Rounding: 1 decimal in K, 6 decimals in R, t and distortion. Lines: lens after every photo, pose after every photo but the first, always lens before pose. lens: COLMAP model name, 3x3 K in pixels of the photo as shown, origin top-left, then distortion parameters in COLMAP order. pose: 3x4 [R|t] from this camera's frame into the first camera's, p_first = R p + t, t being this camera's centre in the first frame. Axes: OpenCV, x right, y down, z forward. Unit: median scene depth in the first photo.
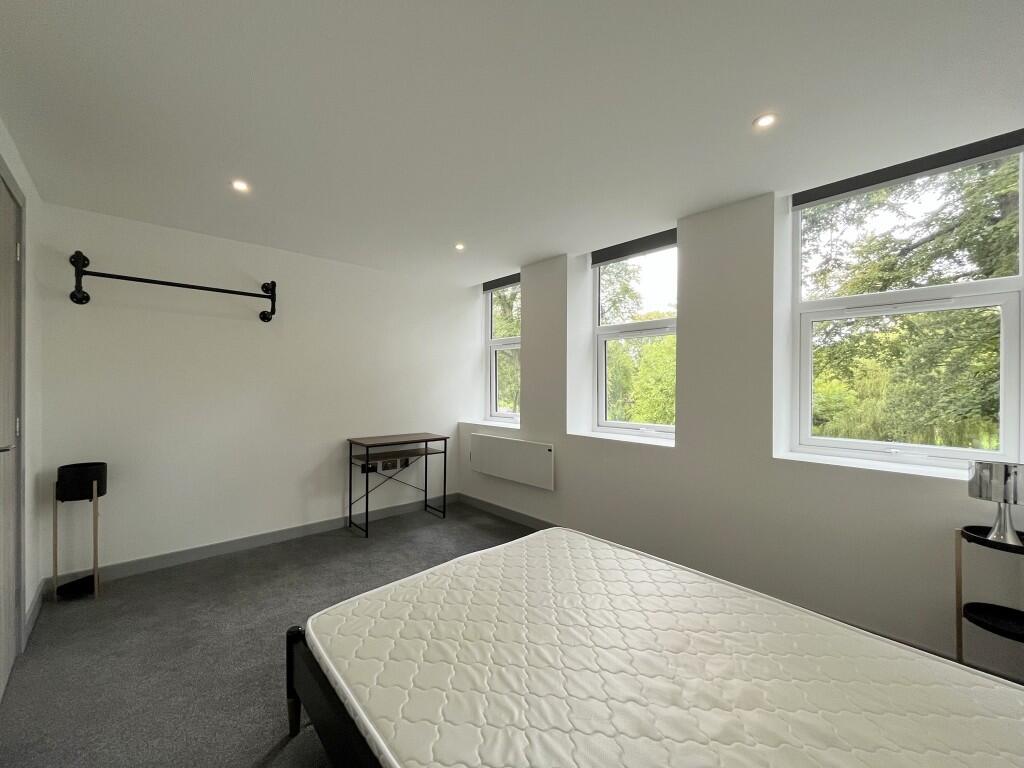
lens RADIAL K [[415.7, 0, 518.7], [0, 415.7, 386.9], [0, 0, 1]] dist [-0.000527, -0.000048]
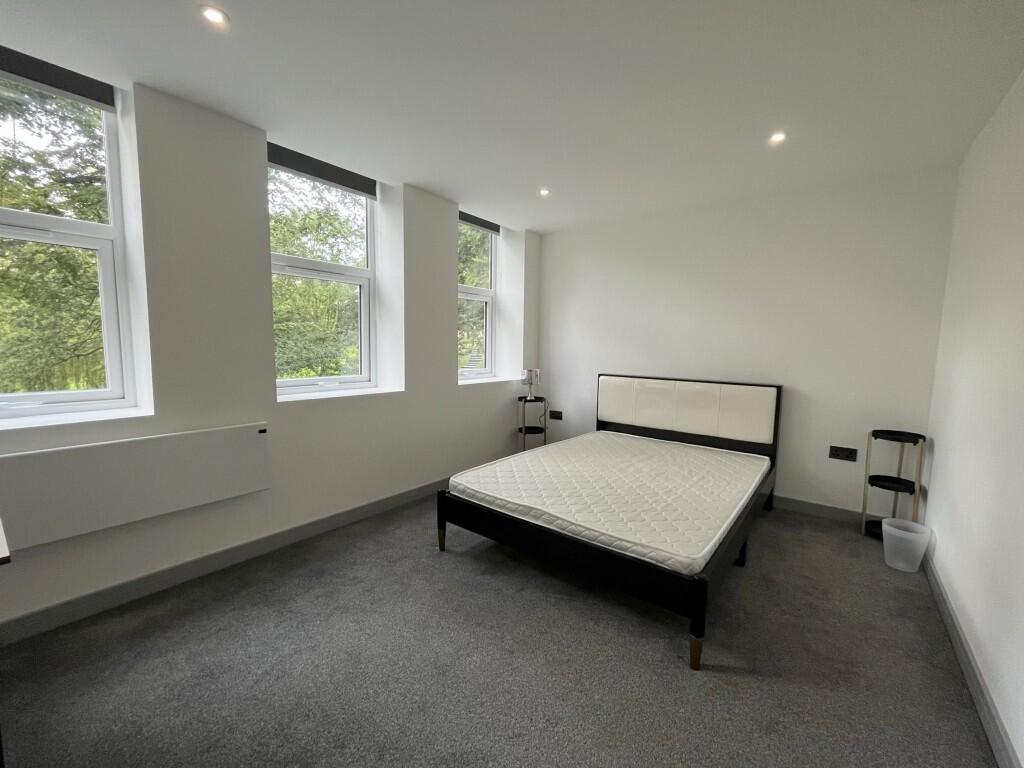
lens RADIAL K [[415.7, 0, 518.7], [0, 415.7, 386.9], [0, 0, 1]] dist [-0.000527, -0.000048]
pose [[-0.171110, -0.120787, 0.977820, -0.943472], [-0.024324, 0.992672, 0.118365, -0.010597], [-0.984952, -0.003531, -0.172795, 1.051986]]
